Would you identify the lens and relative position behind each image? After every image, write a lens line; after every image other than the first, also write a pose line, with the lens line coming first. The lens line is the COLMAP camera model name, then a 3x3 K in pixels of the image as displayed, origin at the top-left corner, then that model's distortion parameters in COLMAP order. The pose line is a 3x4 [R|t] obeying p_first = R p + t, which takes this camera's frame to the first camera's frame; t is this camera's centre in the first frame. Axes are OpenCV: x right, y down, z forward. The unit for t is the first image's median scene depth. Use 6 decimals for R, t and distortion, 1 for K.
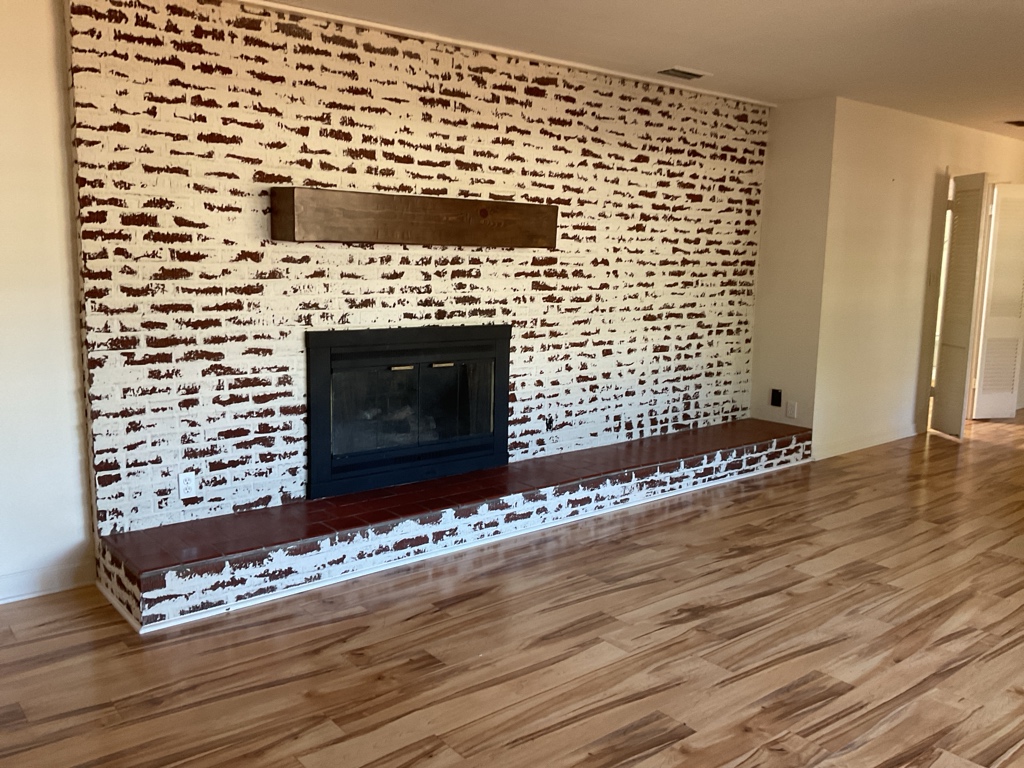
lens RADIAL K [[865.6, 0, 510.8], [0, 865.6, 387.5], [0, 0, 1]] dist [0.018438, 0.005438]
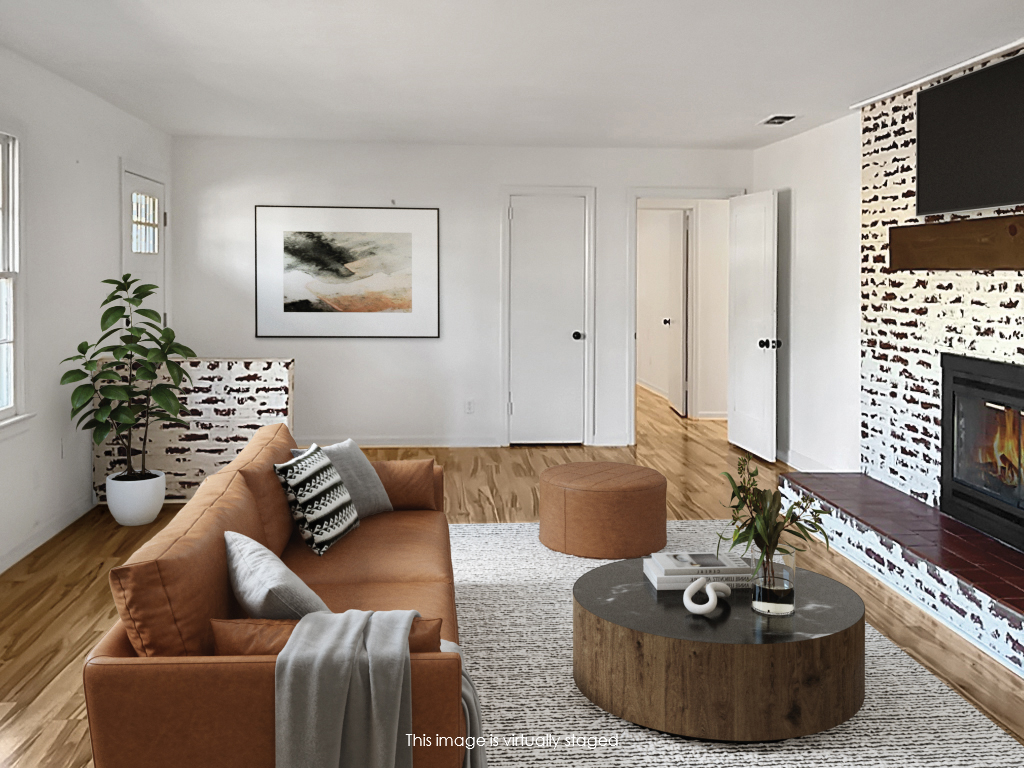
lens RADIAL K [[865.6, 0, 511.2], [0, 865.6, 382.5], [0, 0, 1]] dist [0.018438, 0.005438]
pose [[-0.569038, 0.064514, -0.819776, 0.978831], [-0.167155, 0.967029, 0.192131, -0.147074], [0.805143, 0.246359, -0.539493, 1.162703]]
